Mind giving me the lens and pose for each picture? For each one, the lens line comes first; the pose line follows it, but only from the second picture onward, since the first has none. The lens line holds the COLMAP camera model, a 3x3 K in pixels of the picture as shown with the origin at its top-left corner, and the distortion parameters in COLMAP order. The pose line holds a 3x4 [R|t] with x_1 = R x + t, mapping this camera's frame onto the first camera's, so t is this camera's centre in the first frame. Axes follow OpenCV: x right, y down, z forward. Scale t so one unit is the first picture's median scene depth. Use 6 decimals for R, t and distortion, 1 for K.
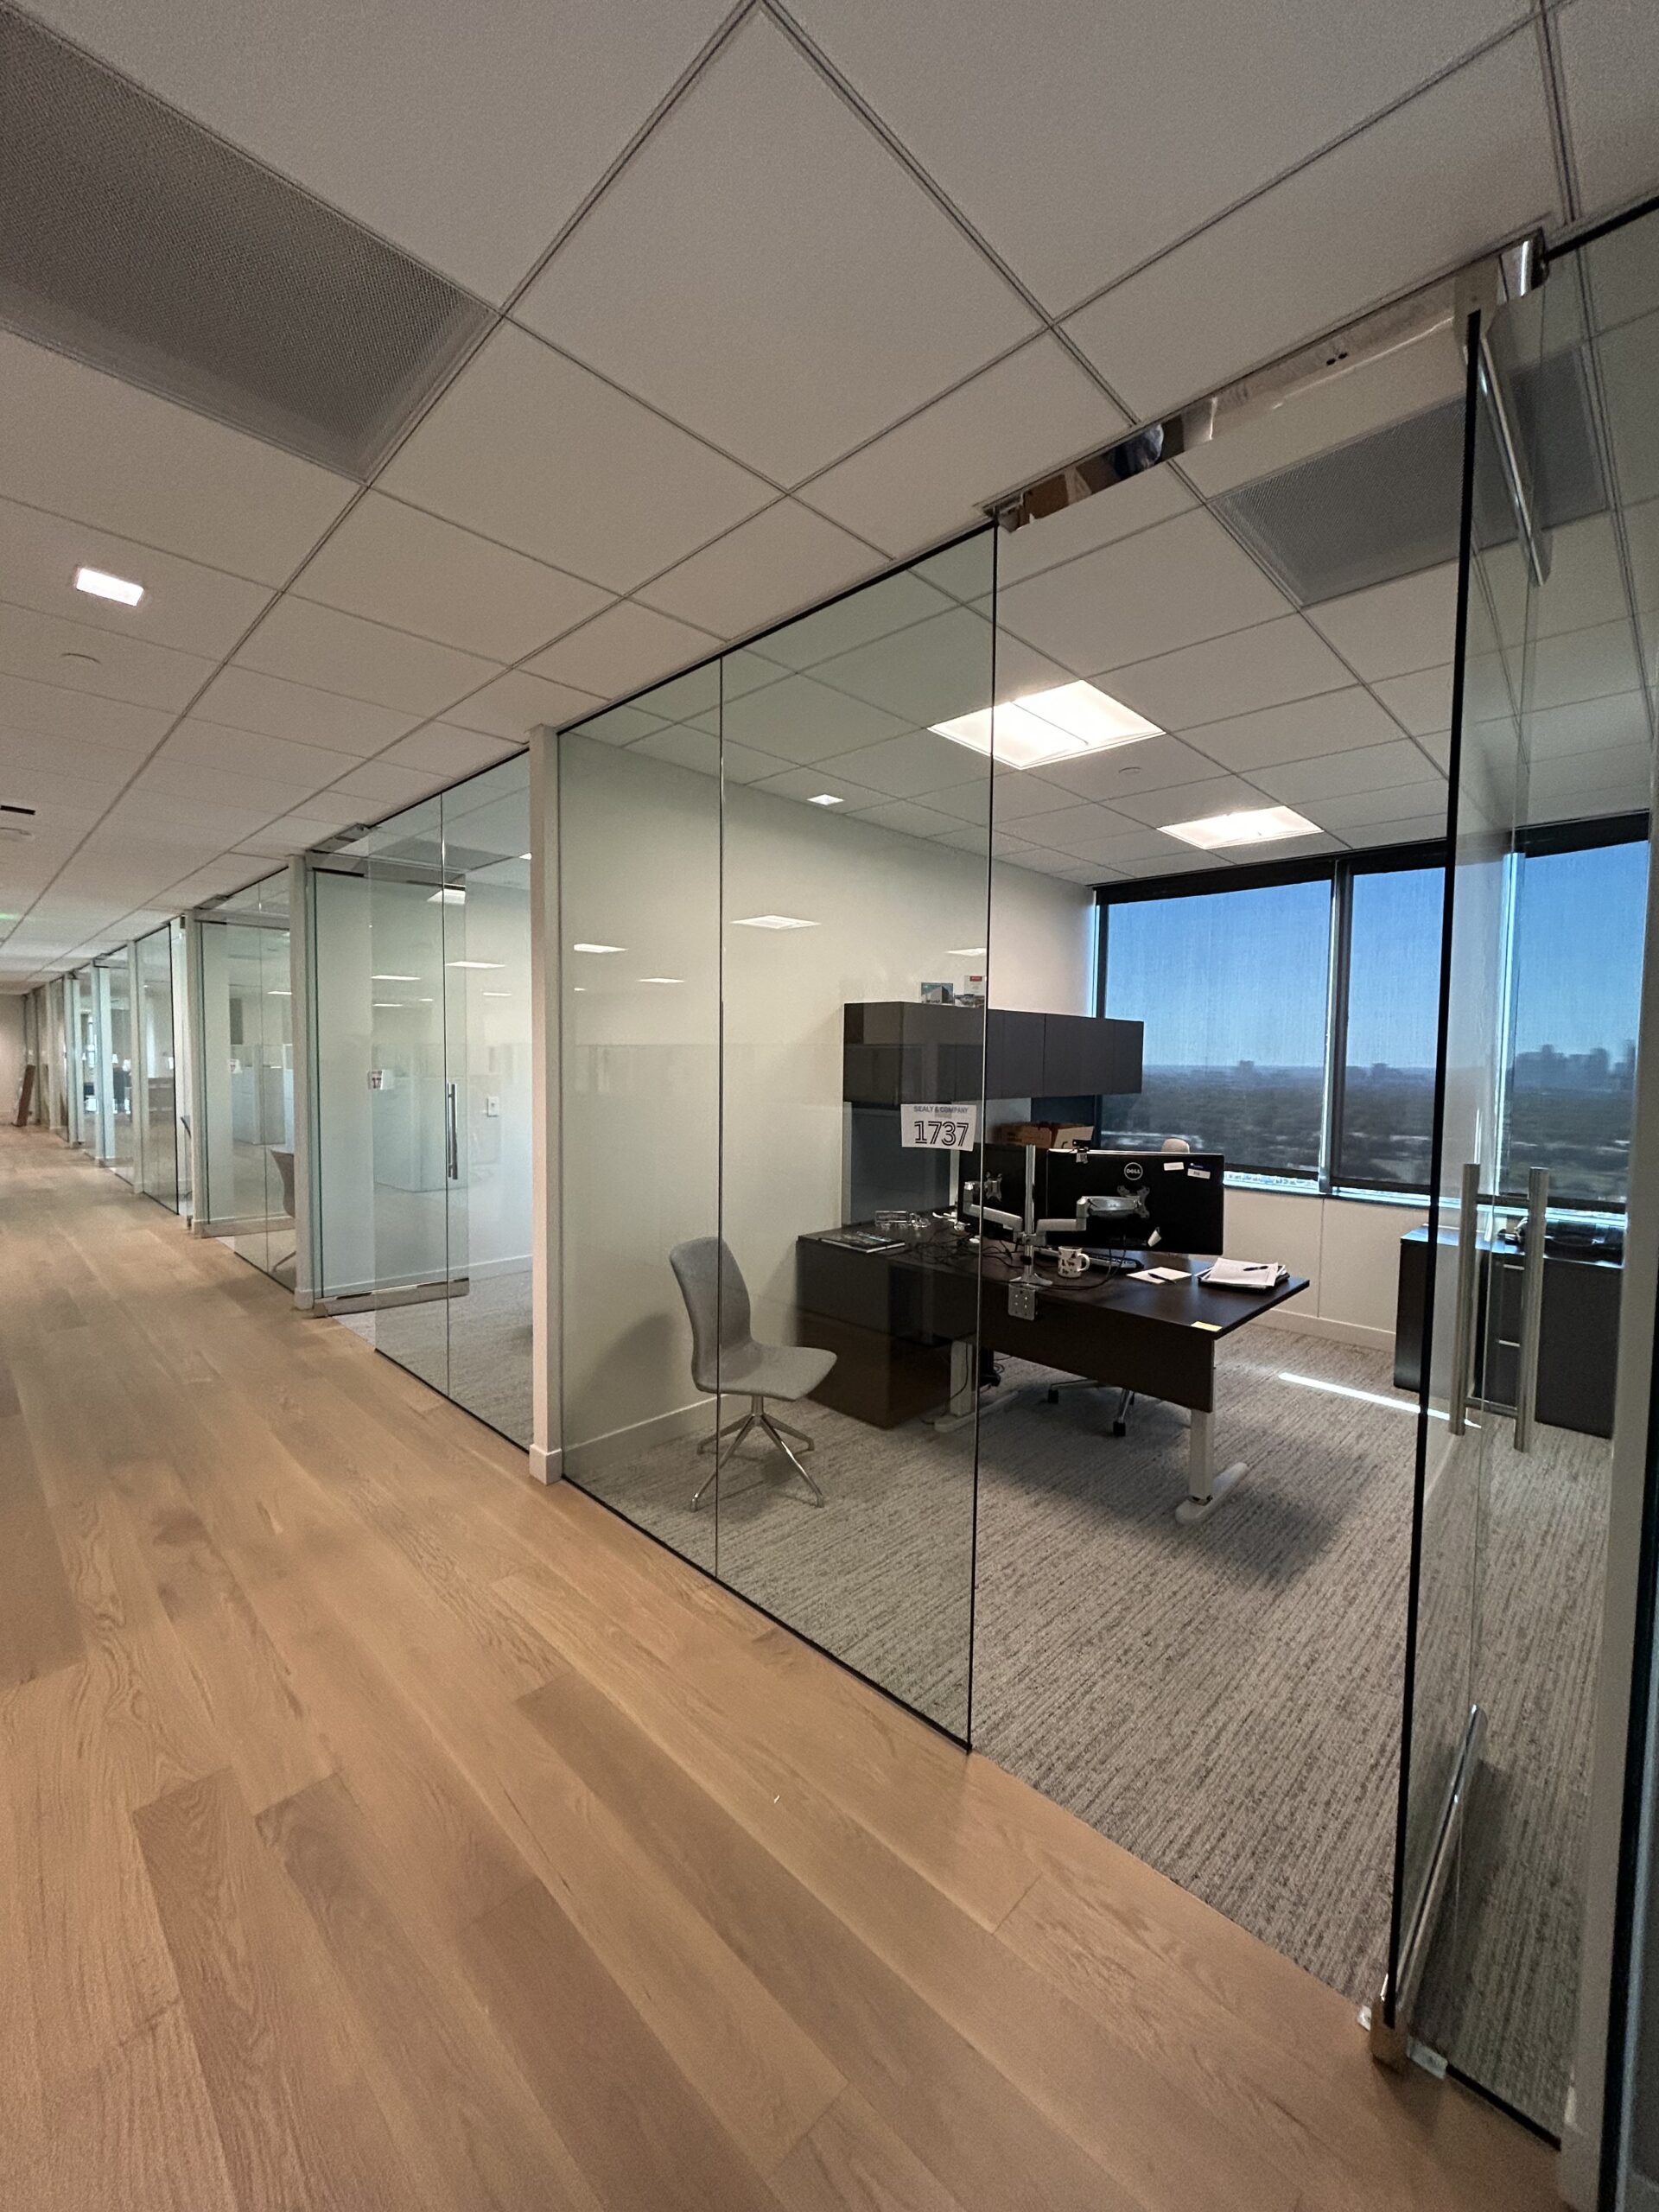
lens RADIAL K [[886.6, 0, 831.9], [0, 886.6, 1104.8], [0, 0, 1]] dist [0.002674, -0.001116]
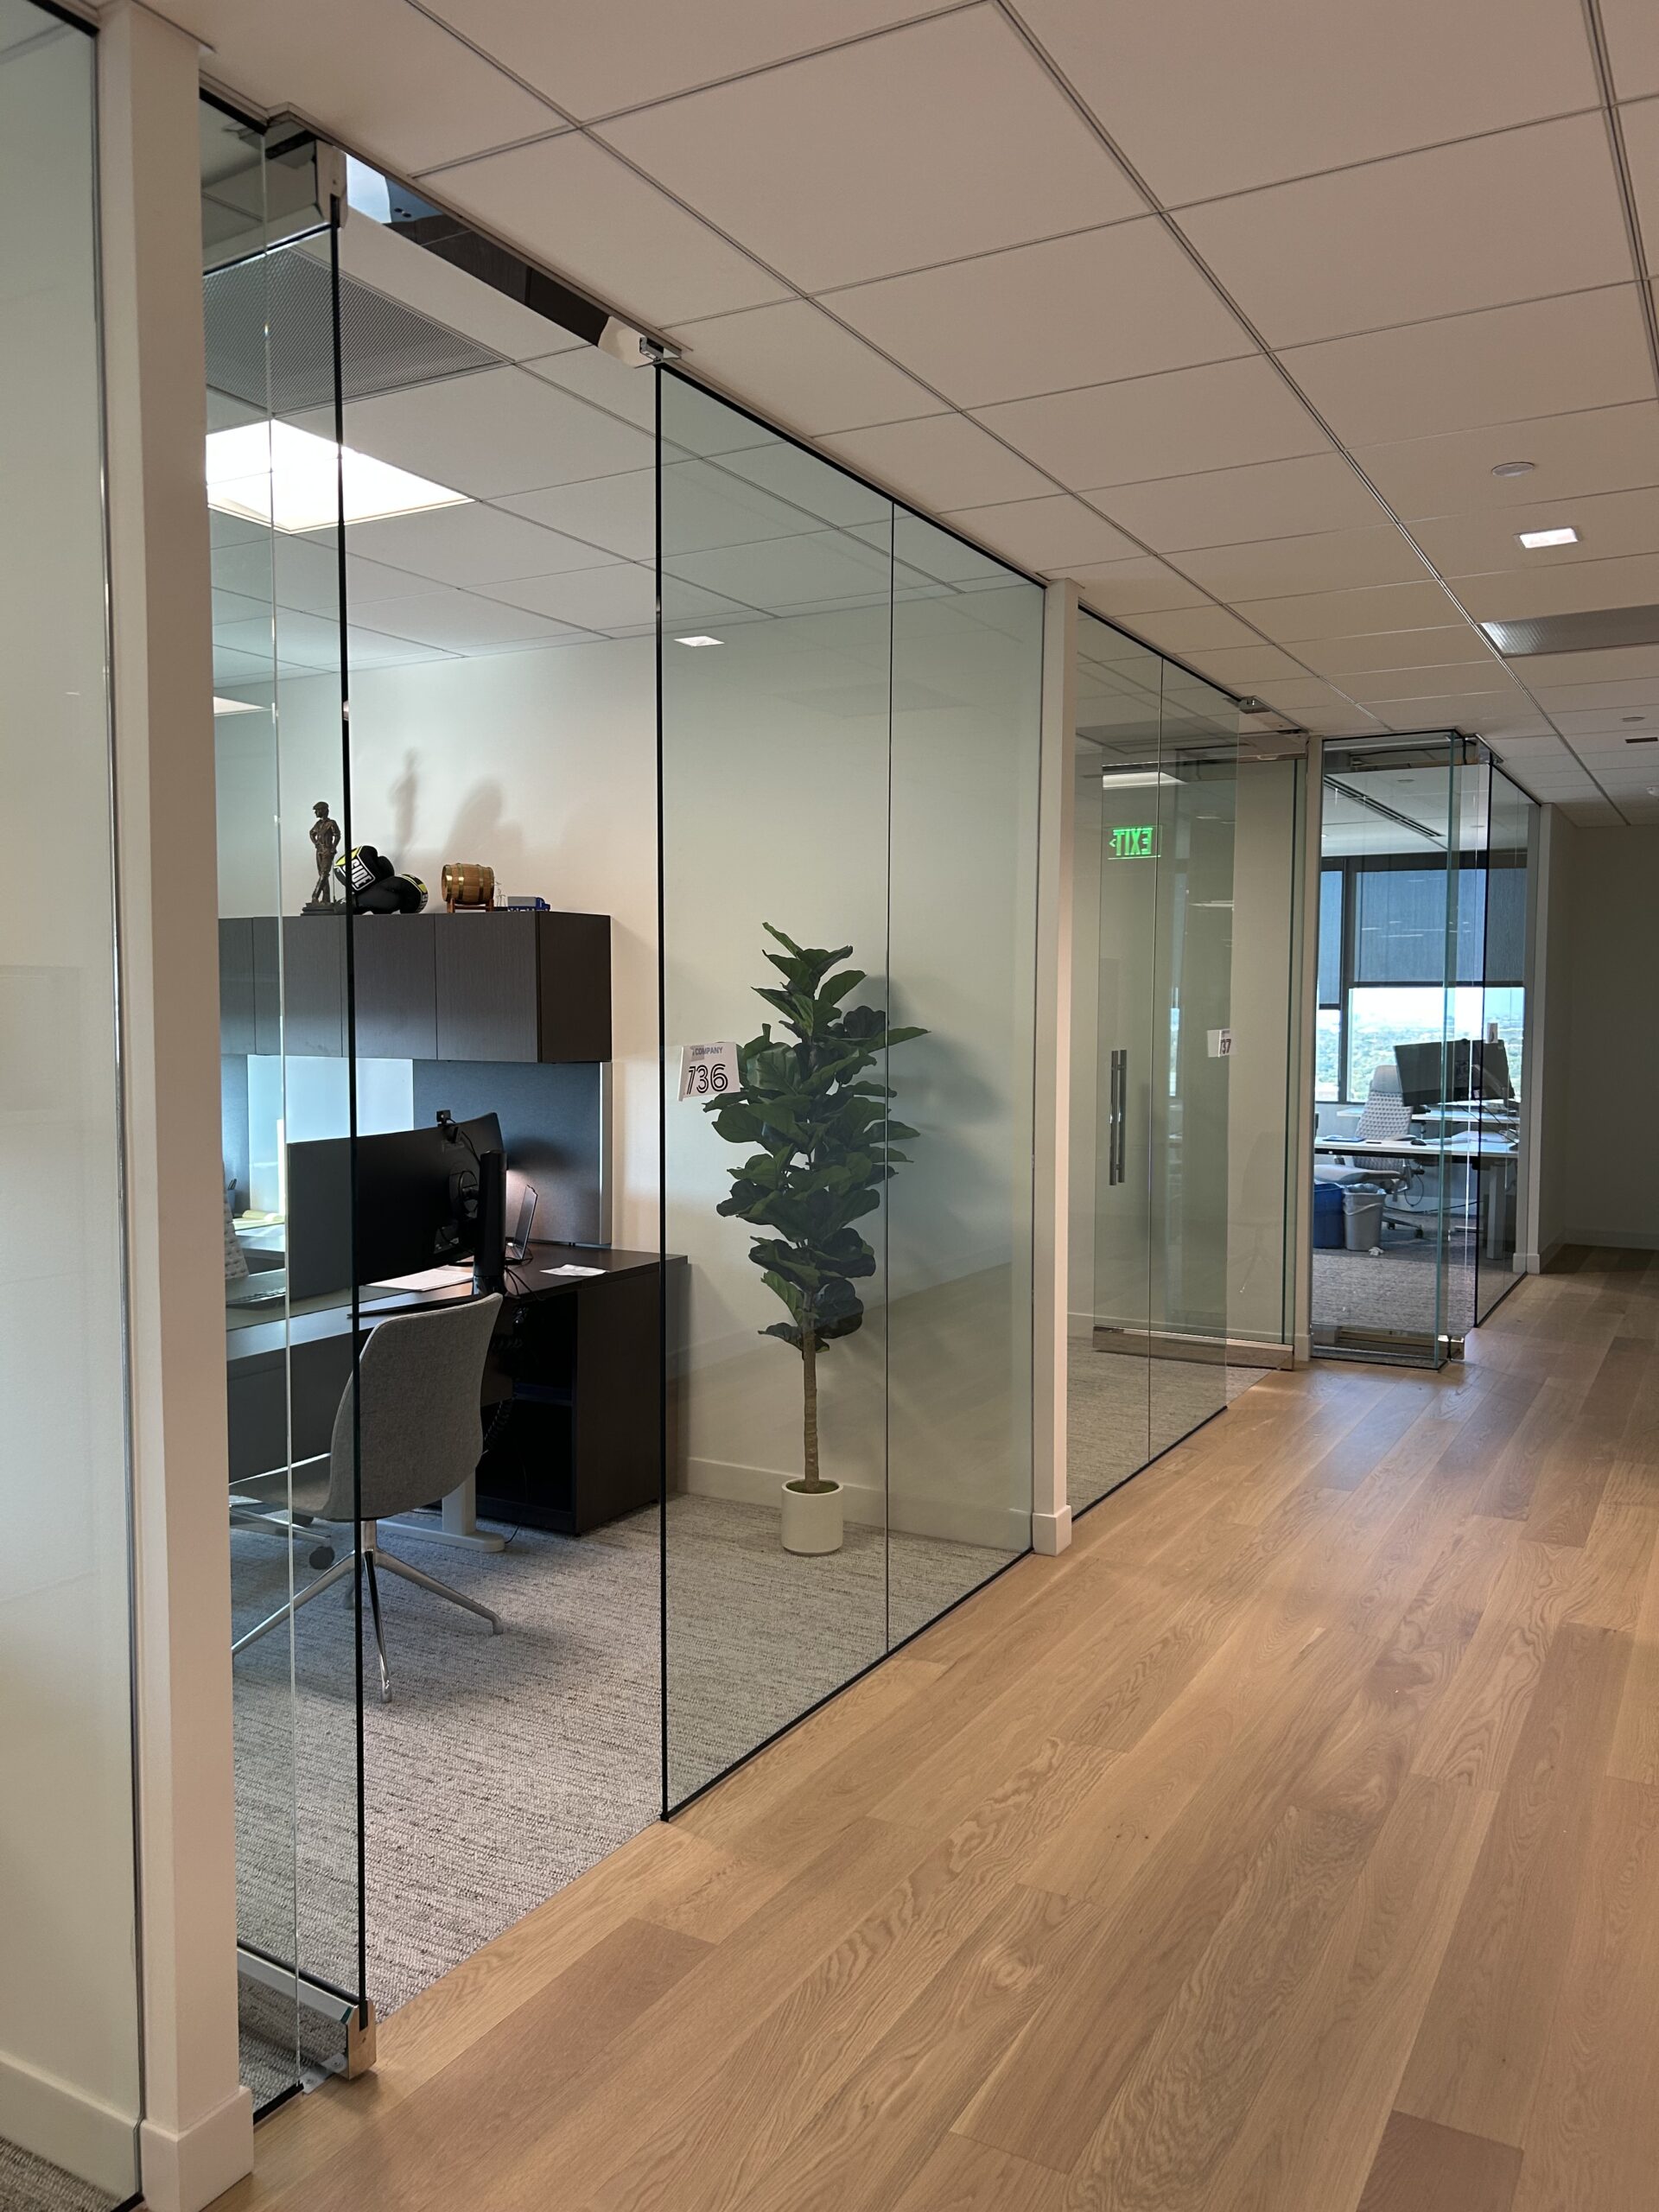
lens RADIAL K [[1655.4, 0, 822.2], [0, 1655.4, 1096.9], [0, 0, 1]] dist [0.011888, -0.015153]
pose [[-0.253057, -0.071334, 0.964818, -1.790109], [0.044314, 0.995377, 0.085216, -0.113875], [-0.966436, 0.064319, -0.248726, 1.673264]]
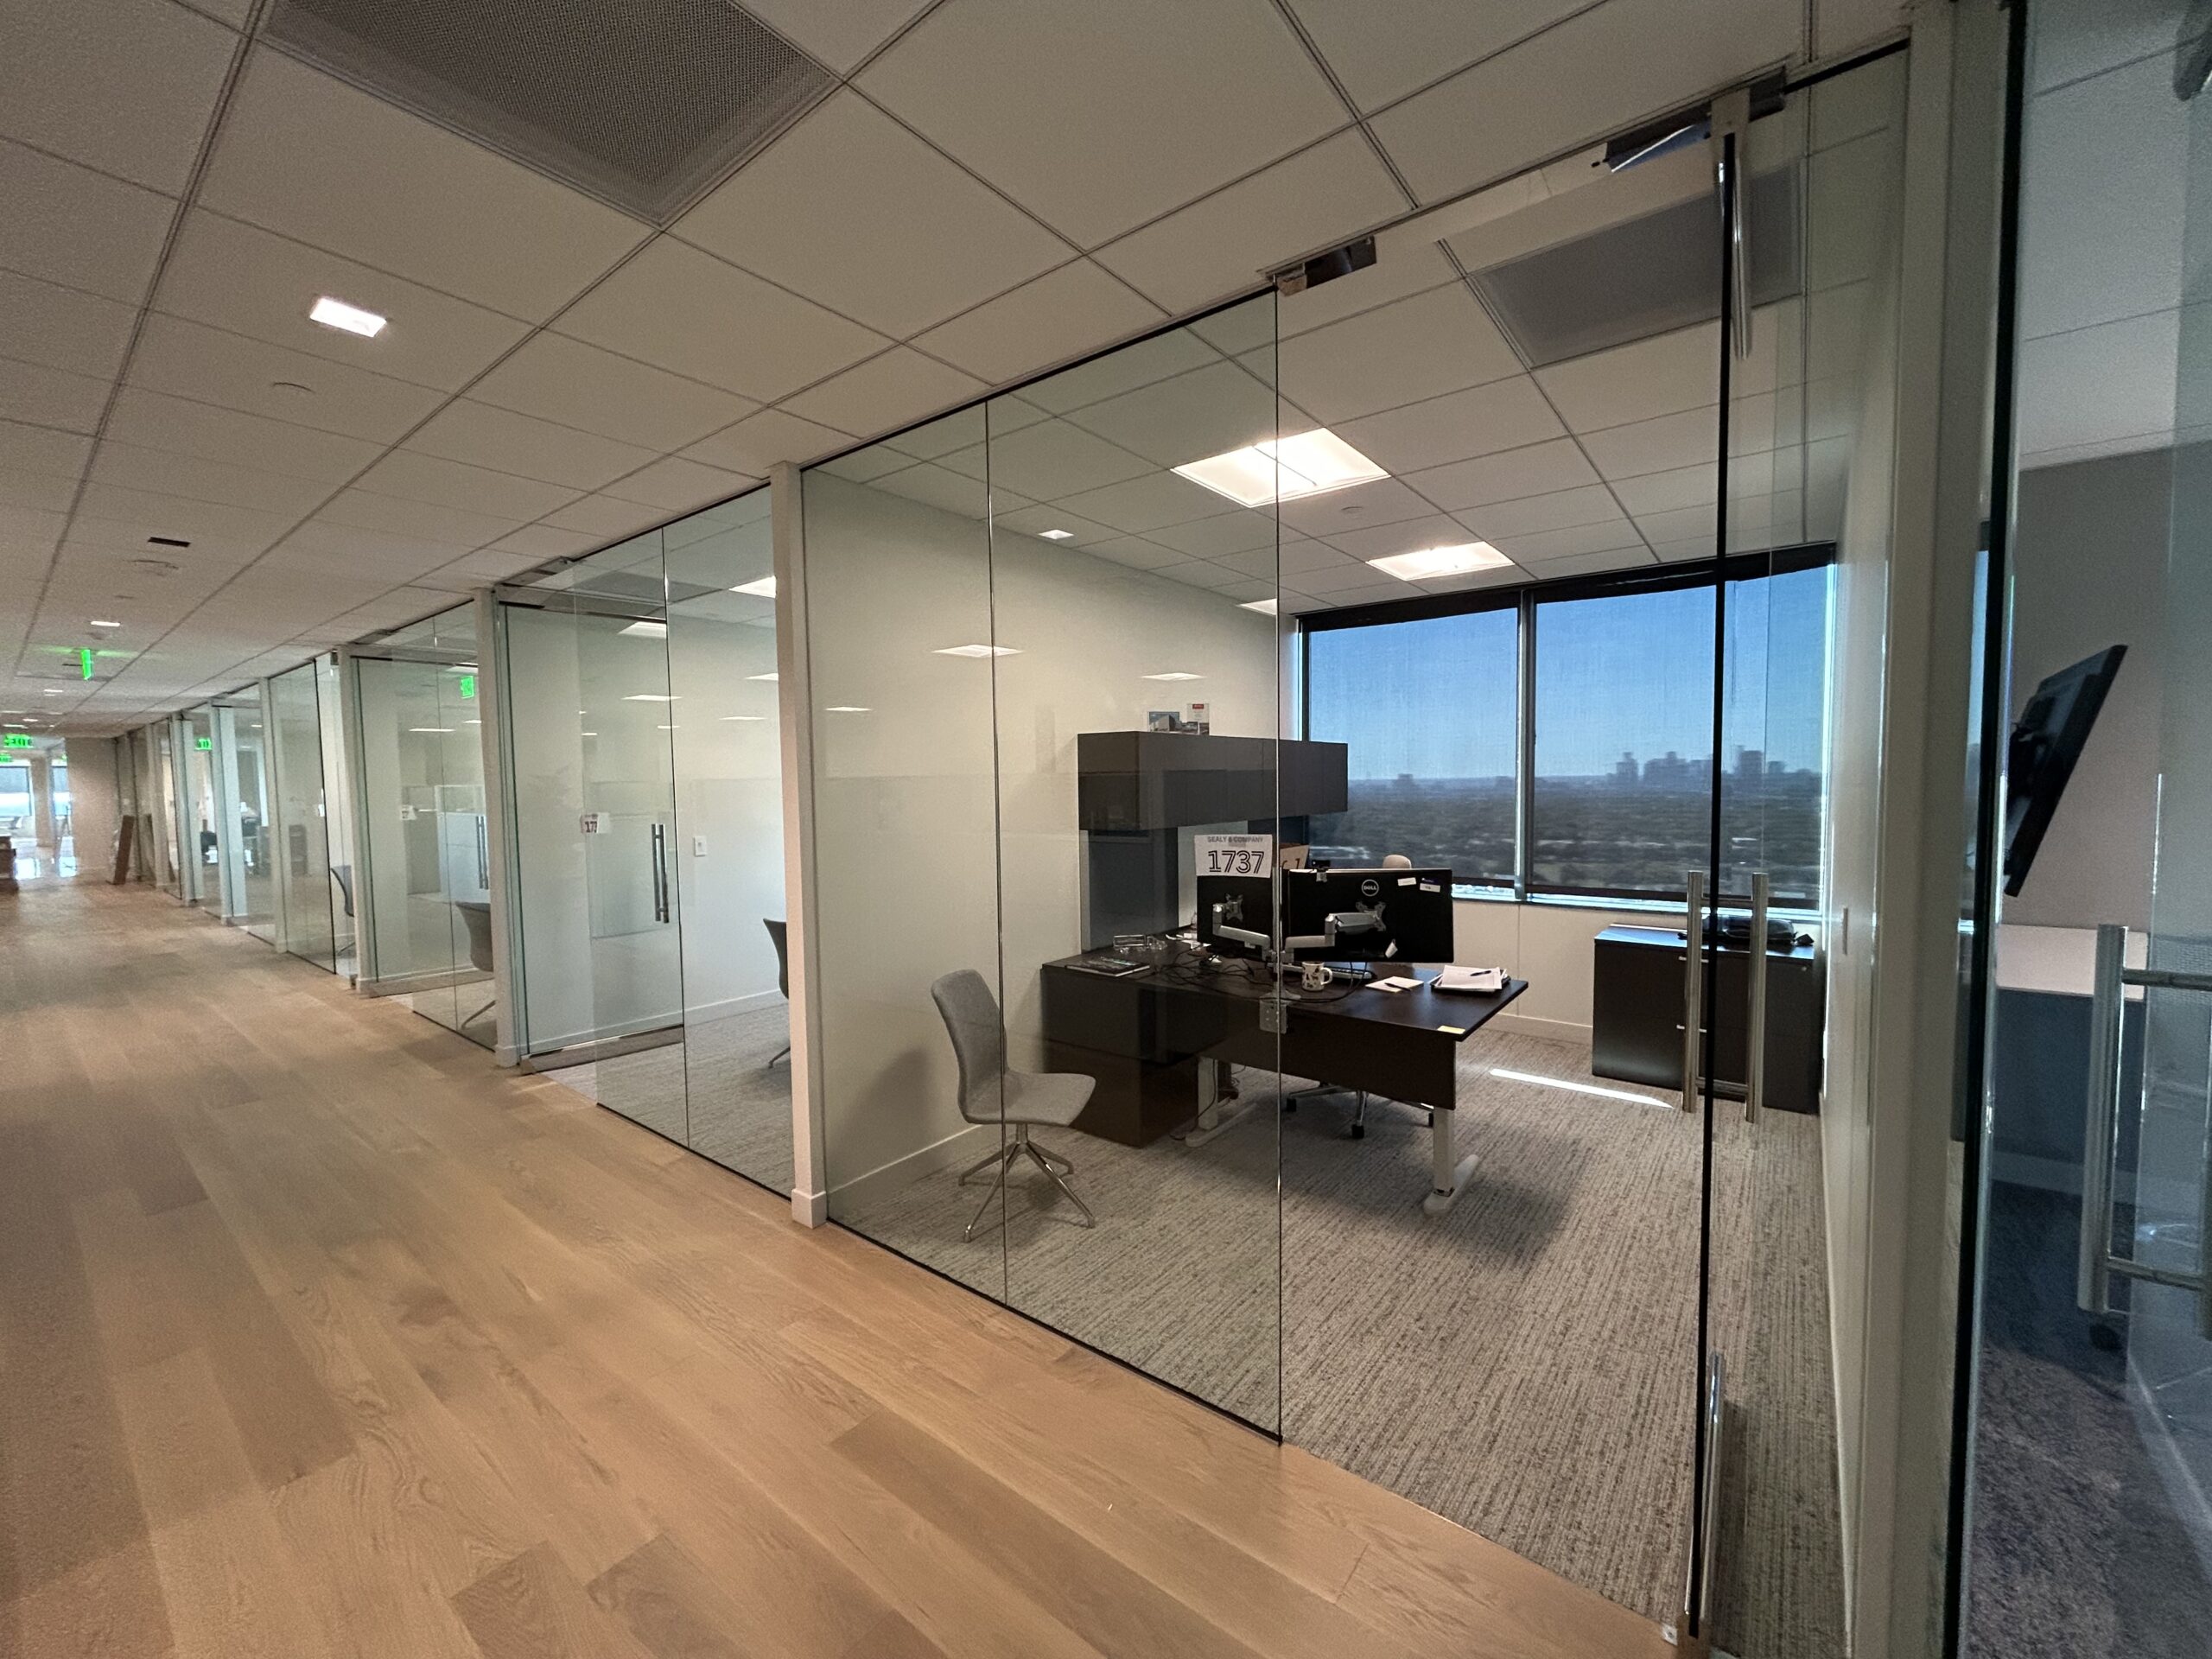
lens RADIAL K [[886.6, 0, 1105.1], [0, 886.6, 828.3], [0, 0, 1]] dist [0.002674, -0.001116]
pose [[0.993359, -0.033481, 0.110080, -0.097911], [0.033352, 0.999439, 0.003014, -0.010844], [-0.110119, 0.000677, 0.993918, -0.021733]]
